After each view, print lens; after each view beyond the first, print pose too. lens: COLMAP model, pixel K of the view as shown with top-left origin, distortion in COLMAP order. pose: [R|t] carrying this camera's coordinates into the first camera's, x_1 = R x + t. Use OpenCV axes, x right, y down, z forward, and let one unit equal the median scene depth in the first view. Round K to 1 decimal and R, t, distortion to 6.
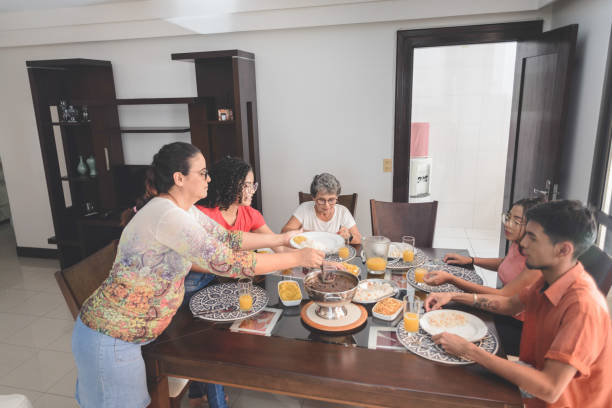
lens RADIAL K [[422.5, 0, 314.1], [0, 422.5, 203.8], [0, 0, 1]] dist [0.032992, -0.000608]
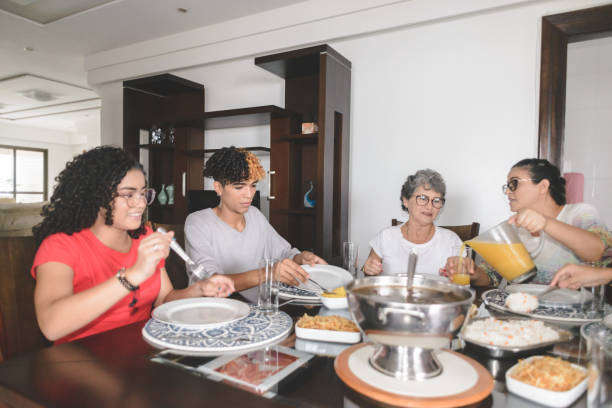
lens RADIAL K [[422.5, 0, 314.1], [0, 422.5, 203.8], [0, 0, 1]] dist [0.032992, -0.000608]
pose [[0.960239, 0.042351, -0.275949, 0.032072], [-0.100310, 0.974759, -0.199455, 0.094572], [0.260537, 0.219205, 0.940250, 0.257402]]
